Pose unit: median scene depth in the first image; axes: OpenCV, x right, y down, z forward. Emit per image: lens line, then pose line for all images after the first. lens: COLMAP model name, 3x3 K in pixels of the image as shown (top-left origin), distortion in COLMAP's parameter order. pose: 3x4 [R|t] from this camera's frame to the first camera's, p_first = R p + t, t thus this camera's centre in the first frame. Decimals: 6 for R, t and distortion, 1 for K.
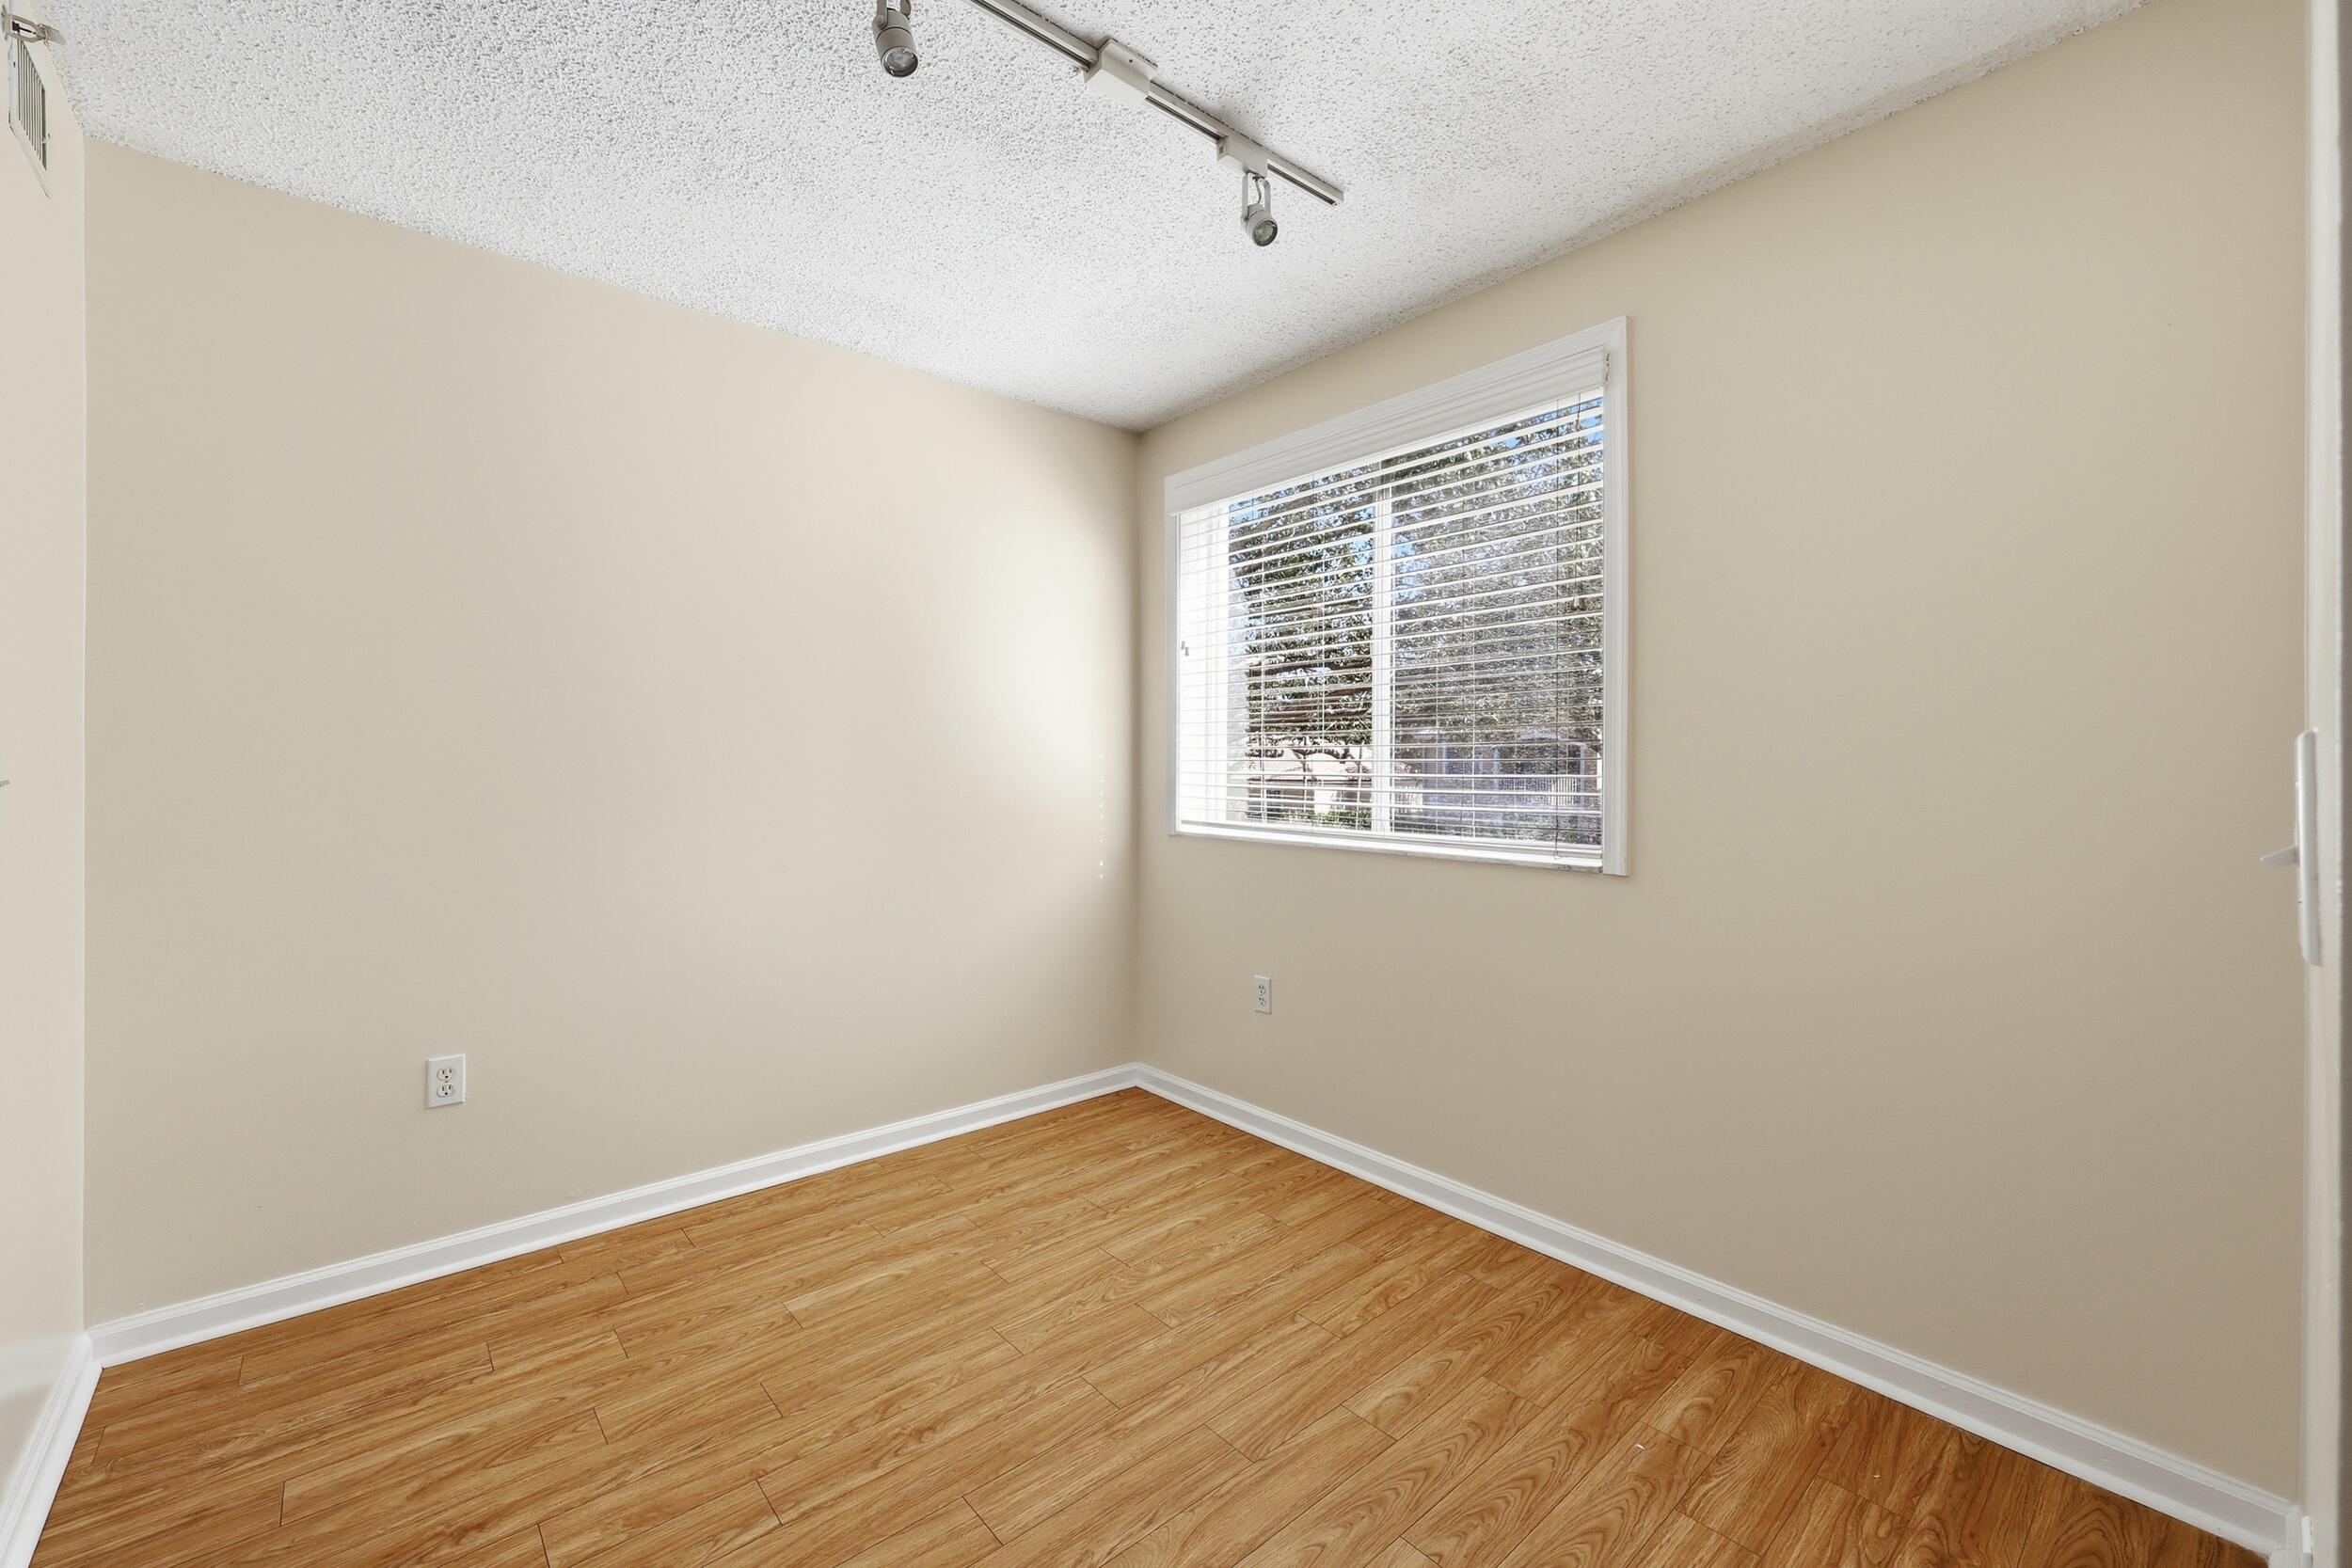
lens RADIAL K [[969.0, 0, 1178.5], [0, 969.0, 761.1], [0, 0, 1]] dist [0.010774, -0.000236]
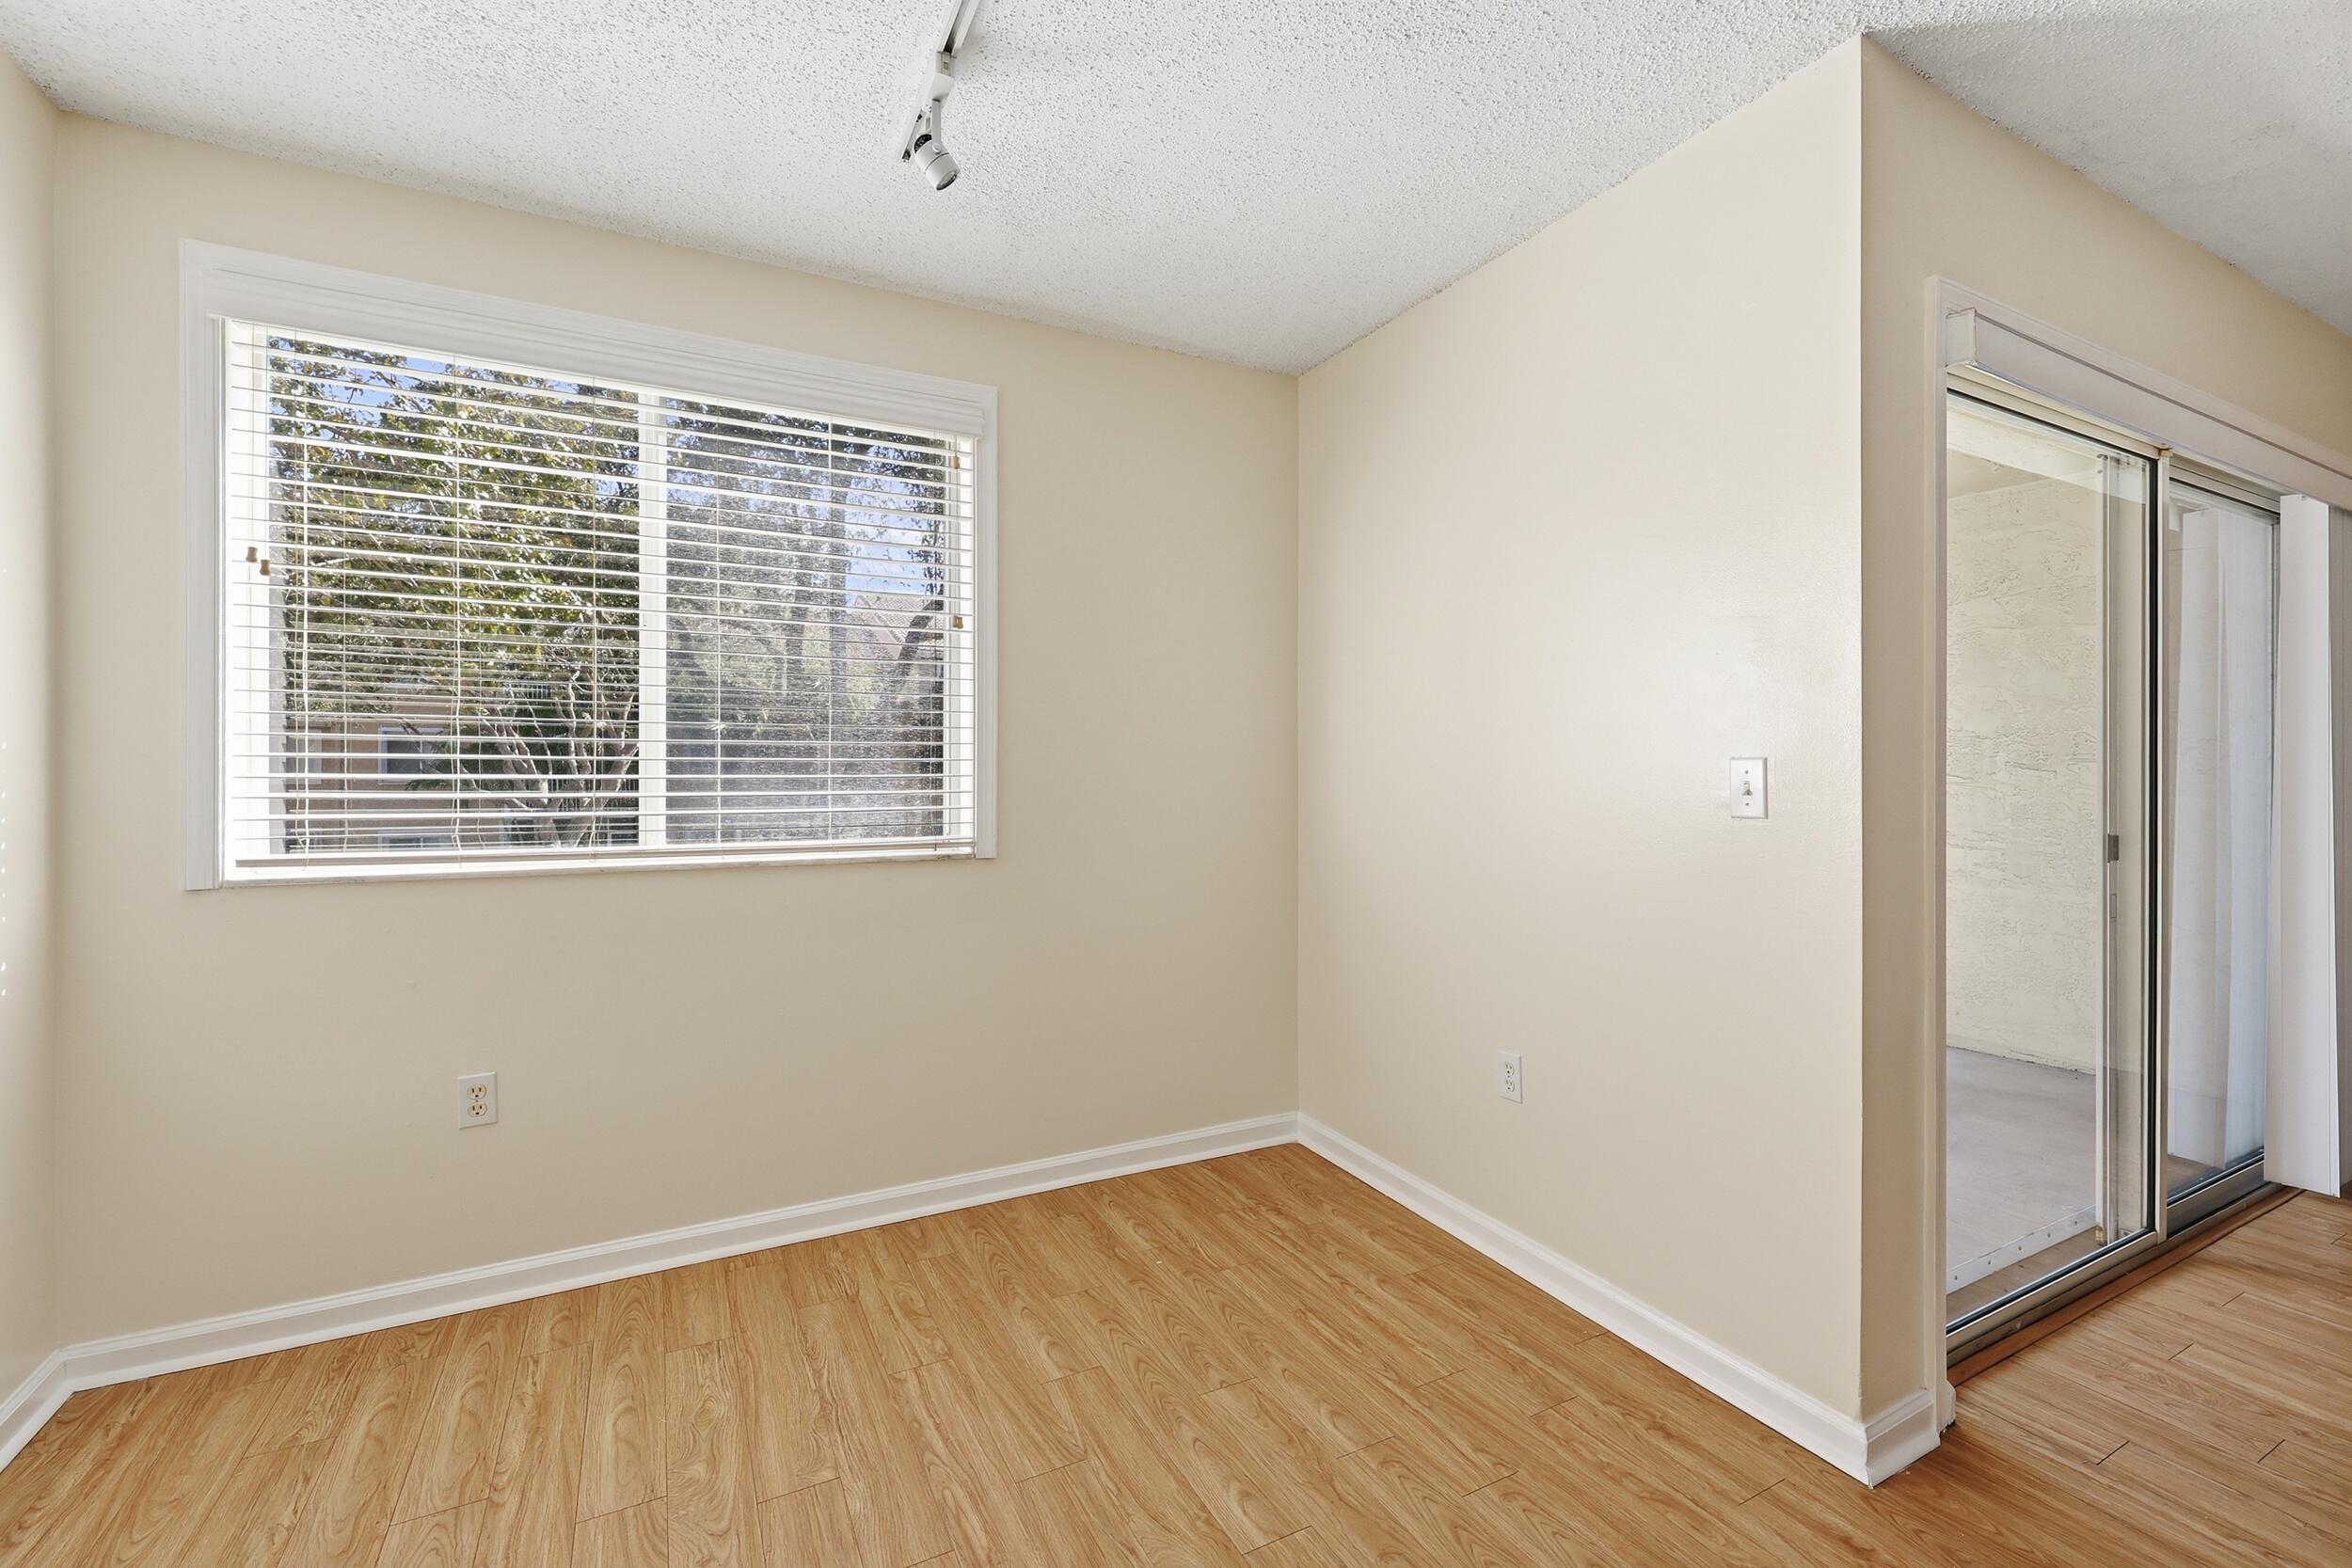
lens RADIAL K [[990.1, 0, 1178.0], [0, 990.1, 764.6], [0, 0, 1]] dist [0.000731, 0.000226]
pose [[0.225579, -0.001681, 0.974223, -0.654350], [-0.008594, 0.999956, 0.003715, -0.003649], [-0.974187, -0.009210, 0.225554, 0.495455]]
